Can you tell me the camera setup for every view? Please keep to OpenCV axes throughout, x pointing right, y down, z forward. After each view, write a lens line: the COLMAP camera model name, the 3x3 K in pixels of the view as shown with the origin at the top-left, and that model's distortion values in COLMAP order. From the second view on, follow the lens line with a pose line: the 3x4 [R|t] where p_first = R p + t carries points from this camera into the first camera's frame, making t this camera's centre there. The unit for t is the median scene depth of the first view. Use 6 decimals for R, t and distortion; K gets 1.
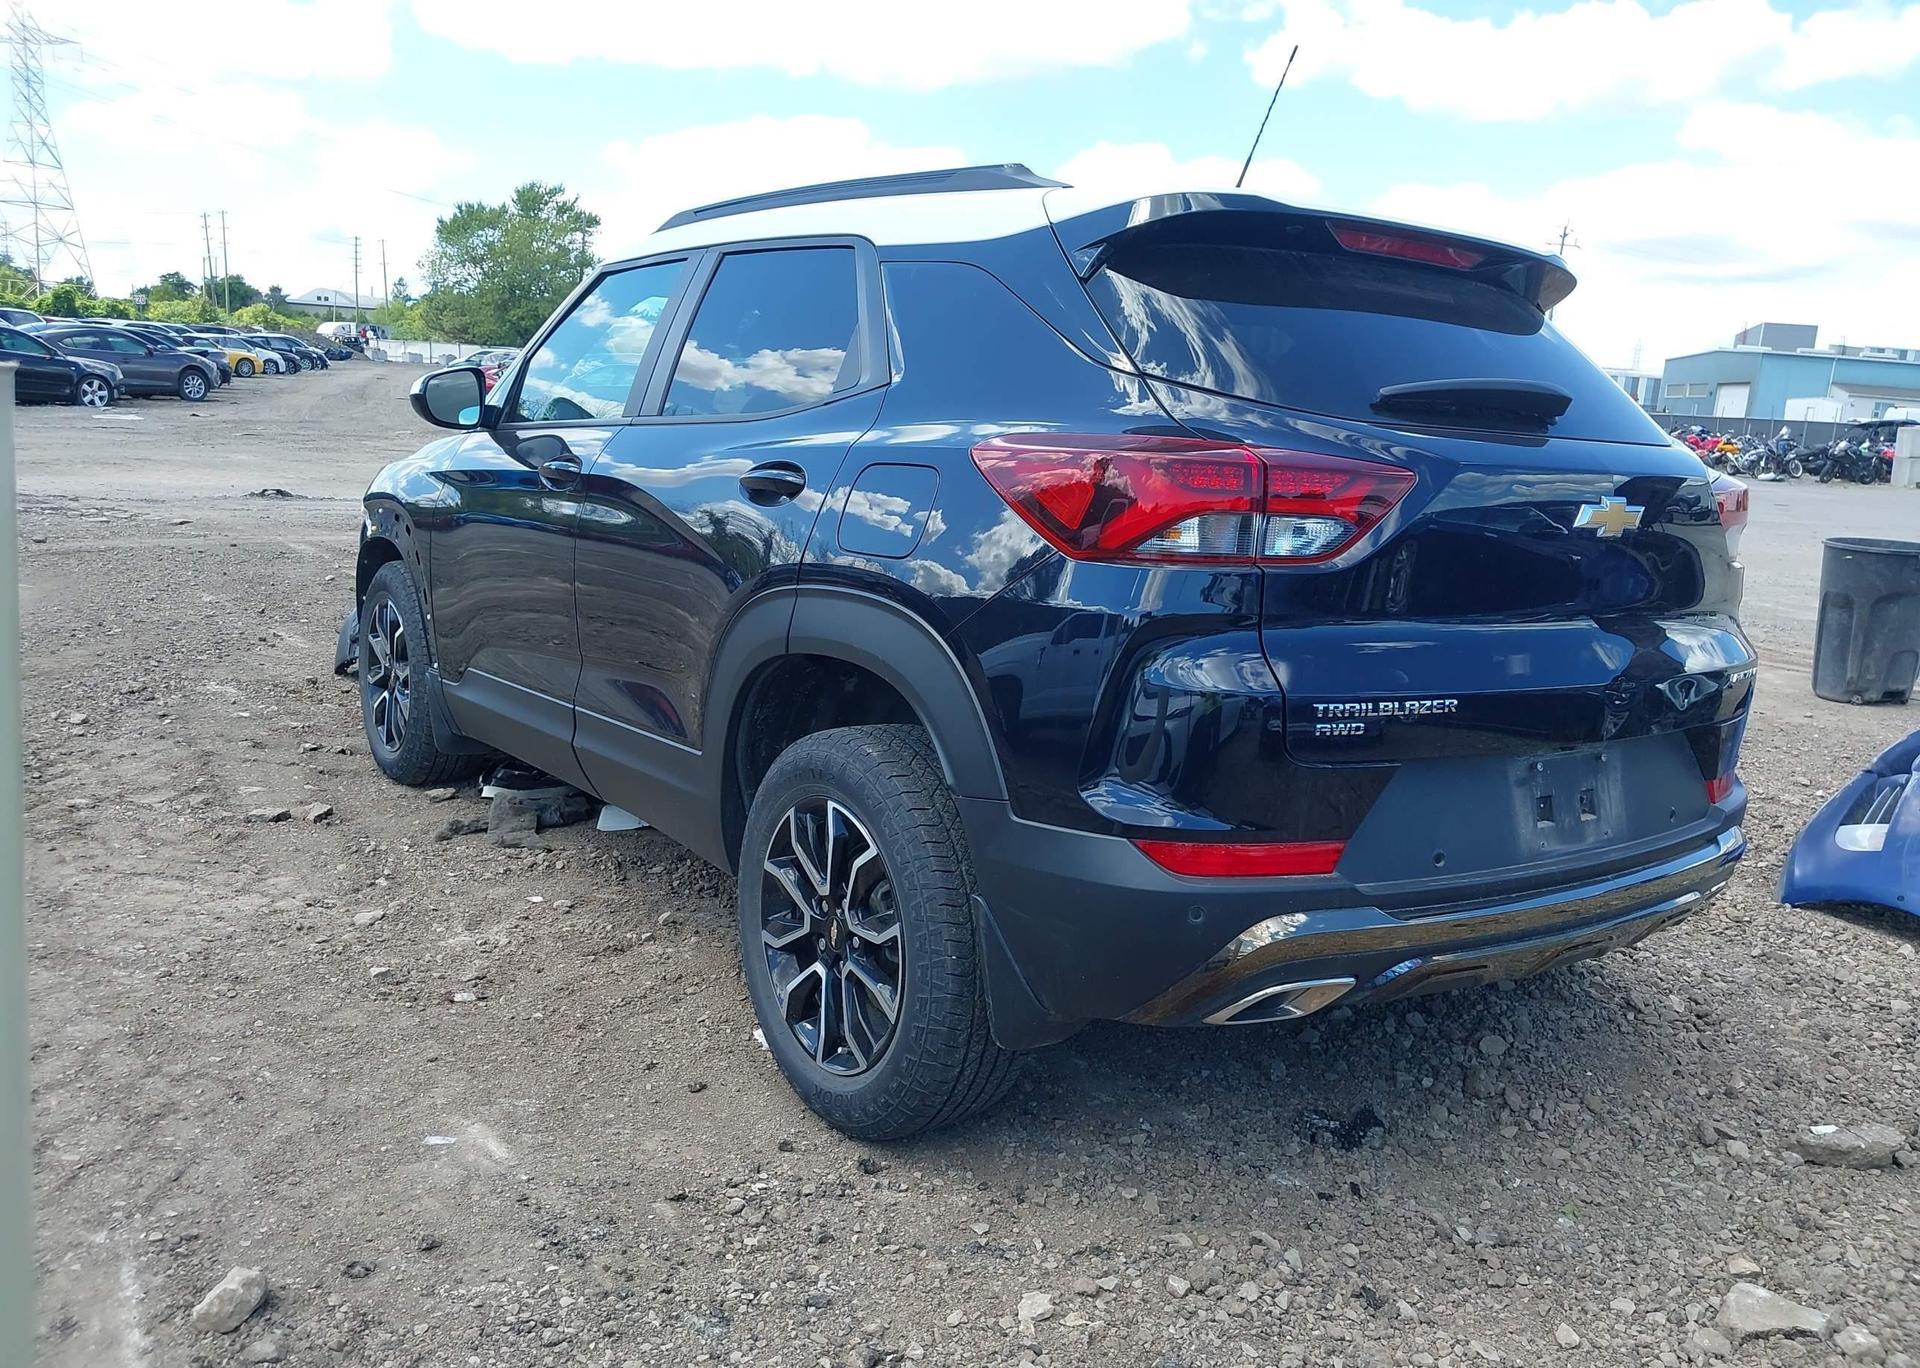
lens RADIAL K [[1517.2, 0, 970.7], [0, 1517.2, 684.8], [0, 0, 1]] dist [0.051072, -0.067356]
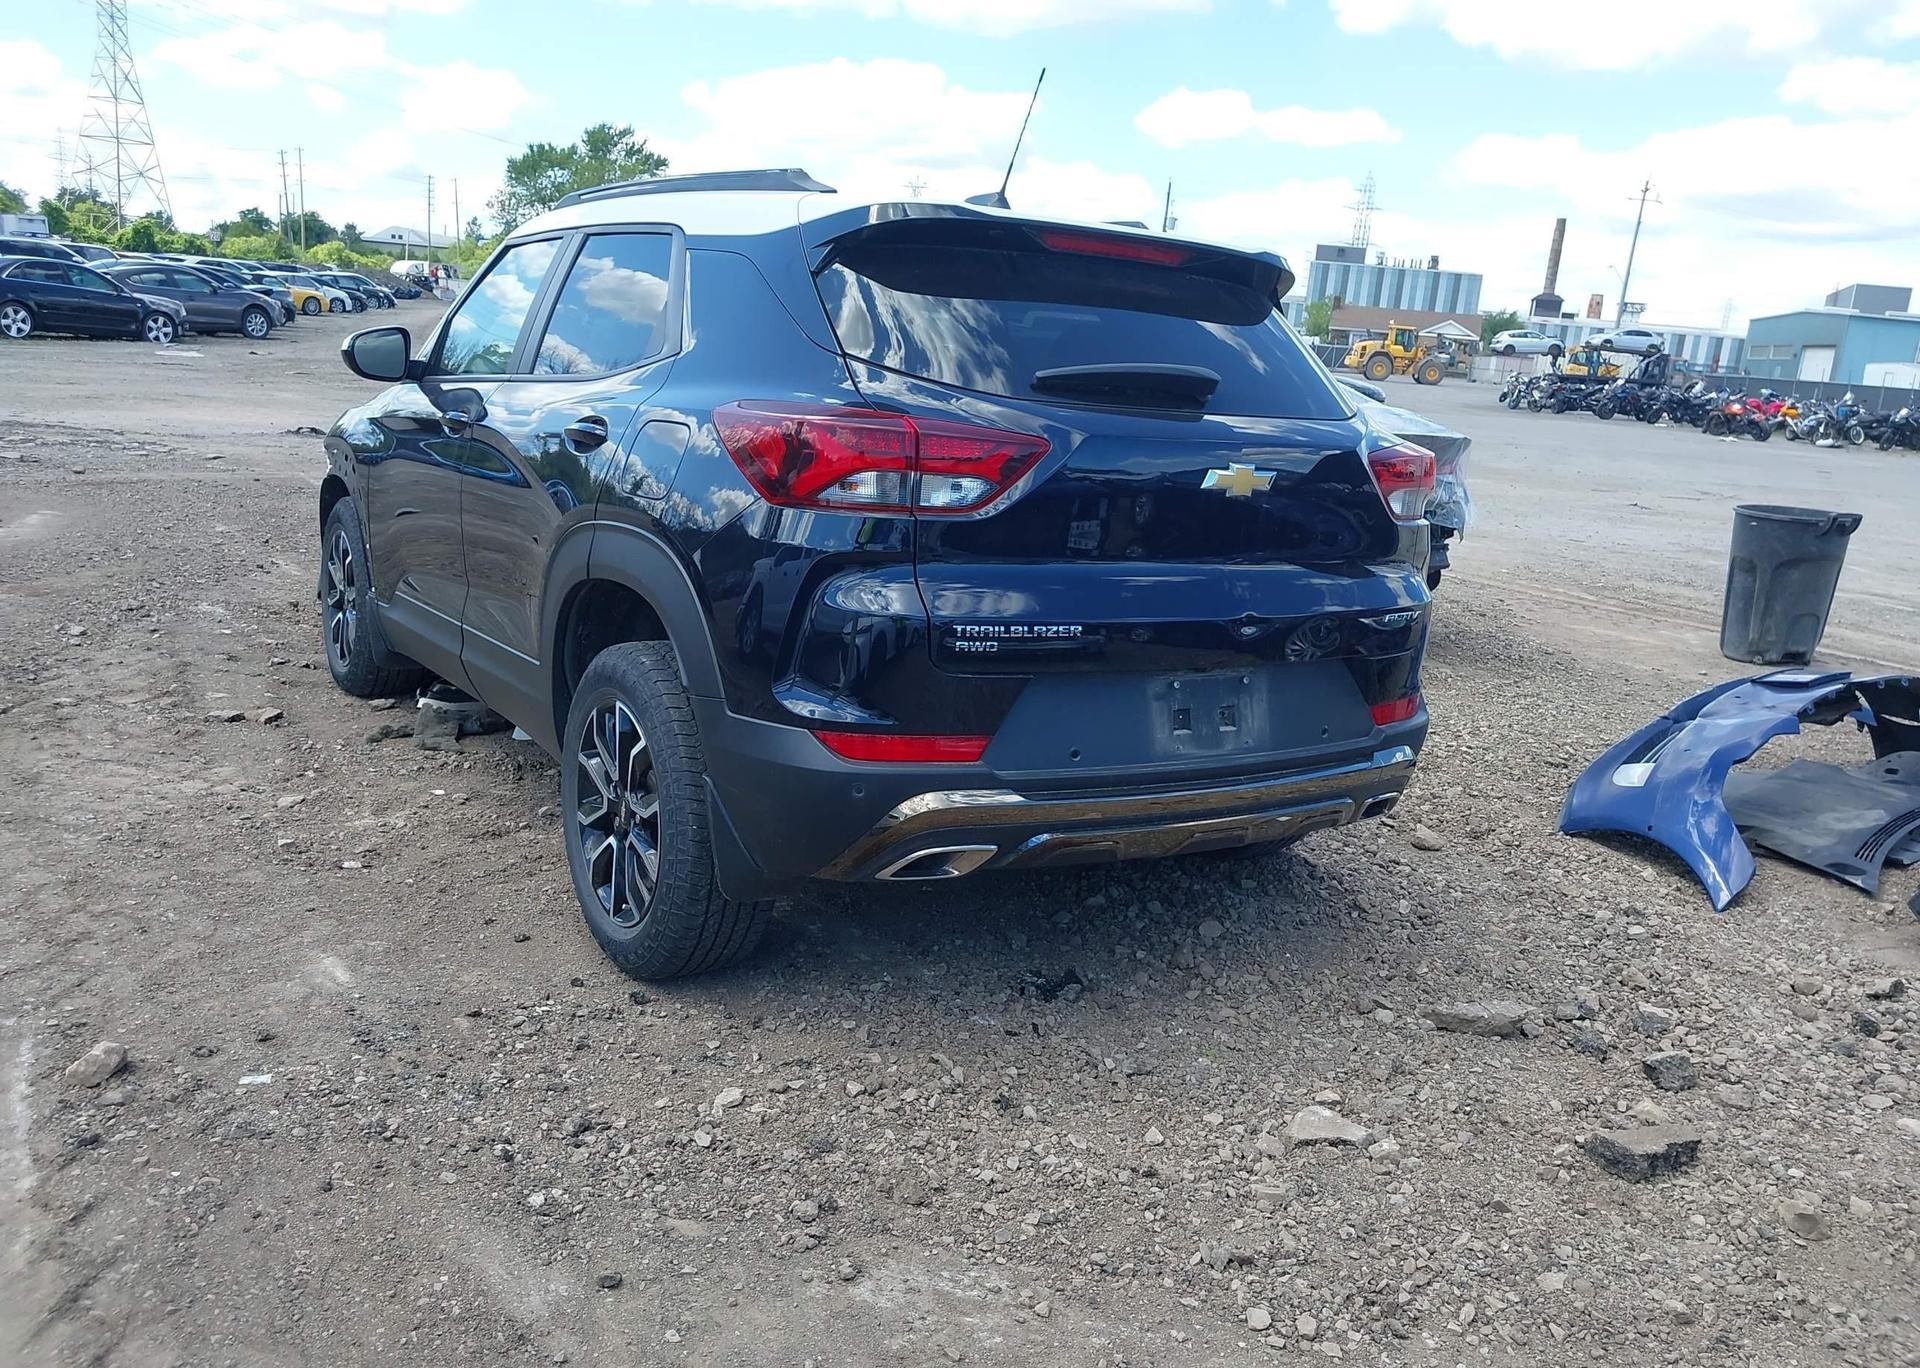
lens RADIAL K [[1517.2, 0, 975.0], [0, 1517.2, 683.0], [0, 0, 1]] dist [0.051072, -0.067356]
pose [[0.998952, 0.026102, -0.037602, 0.217702], [-0.024913, 0.999185, 0.031762, 0.014872], [0.038400, -0.030792, 0.998788, -0.185162]]
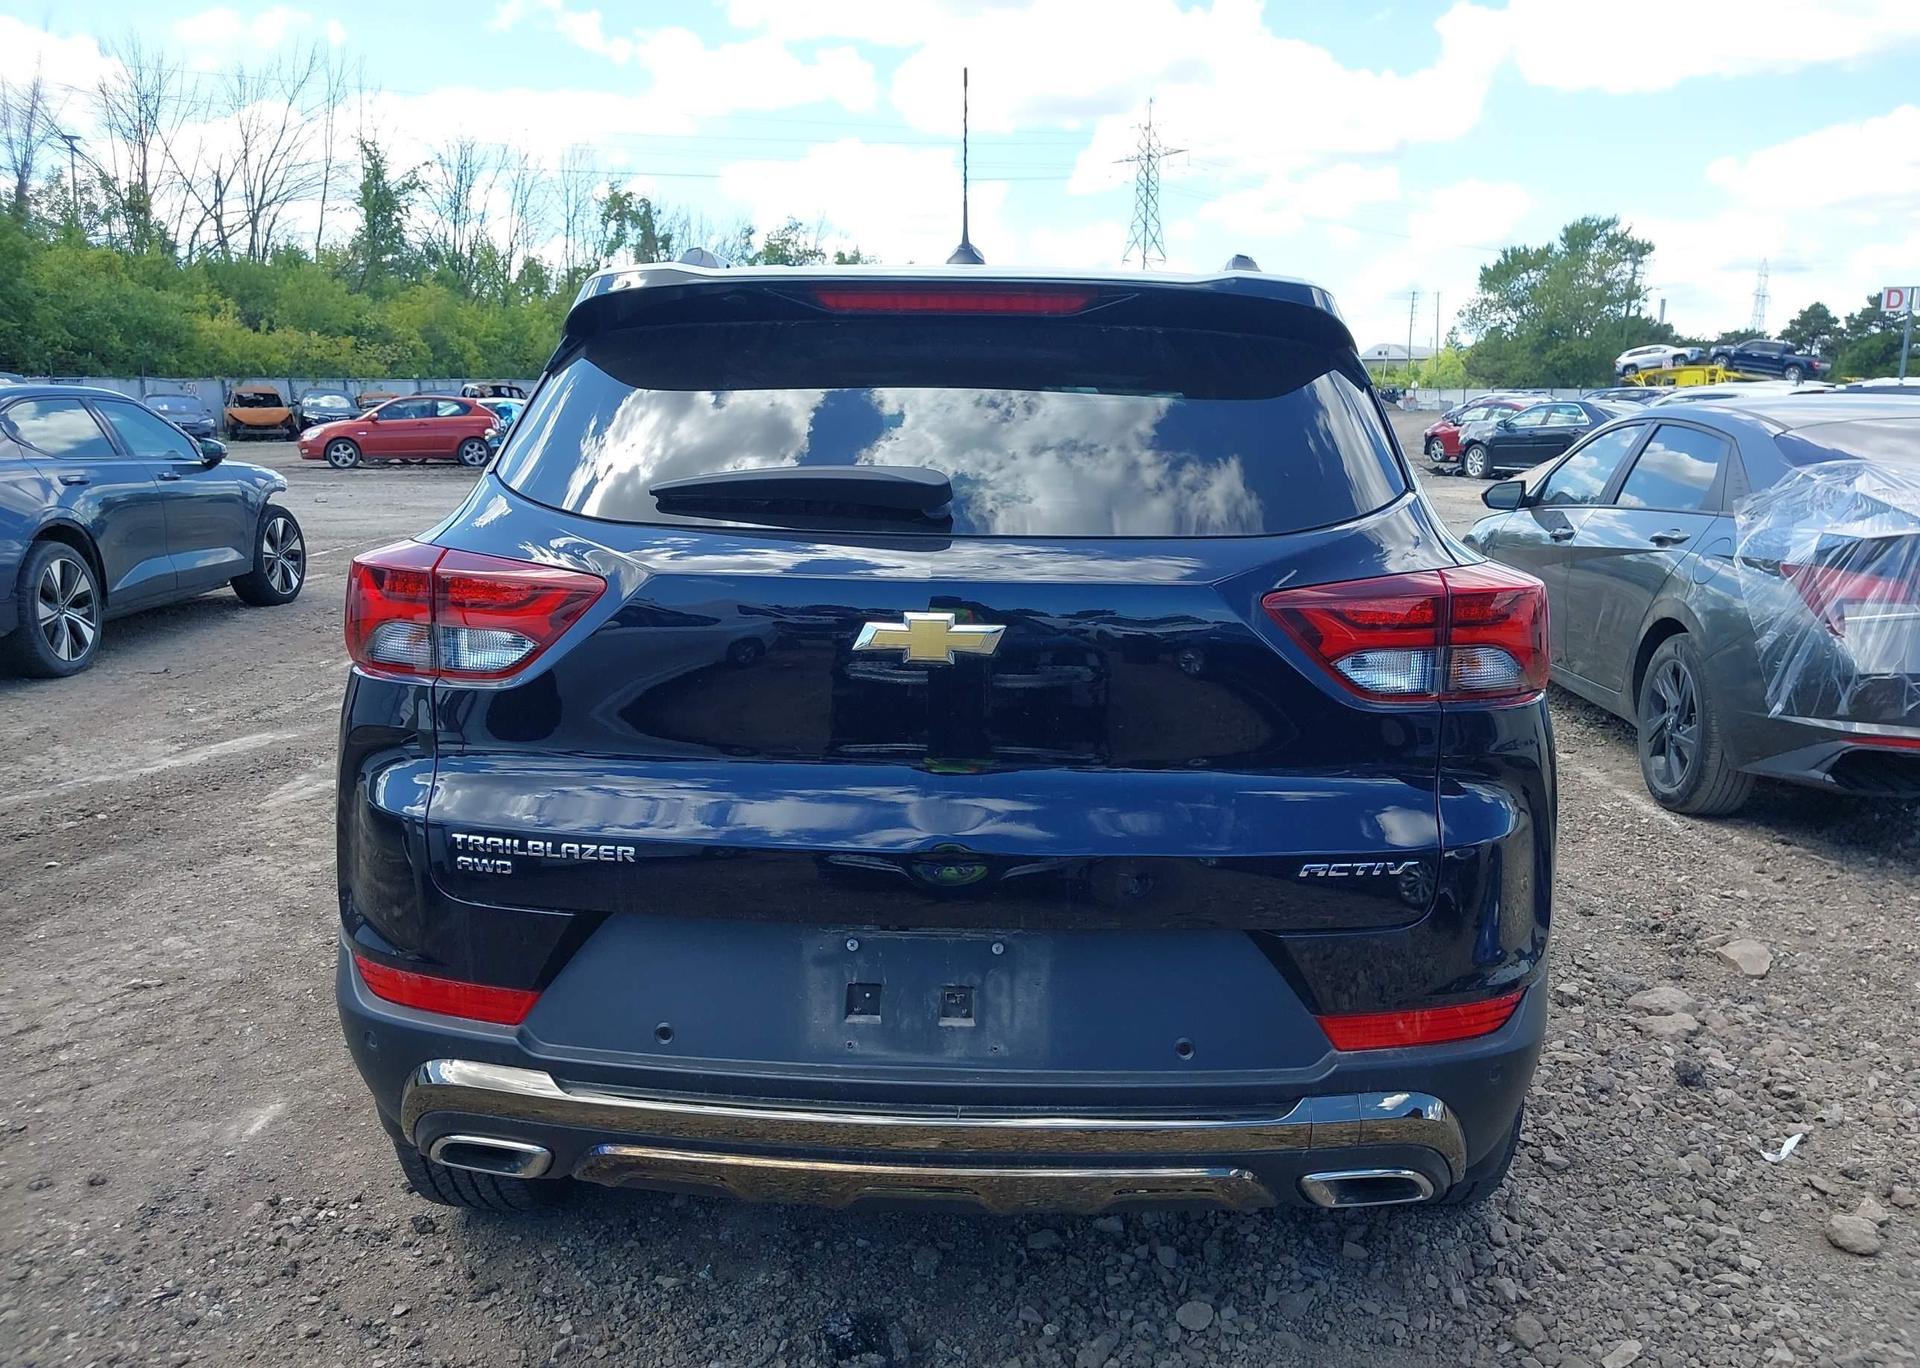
lens RADIAL K [[1517.2, 0, 964.7], [0, 1517.2, 670.9], [0, 0, 1]] dist [0.051072, -0.067356]
pose [[0.786173, 0.052067, -0.615809, 0.766053], [-0.074490, 0.997163, -0.010787, -0.072867], [0.613501, 0.054352, 0.787821, 0.342468]]
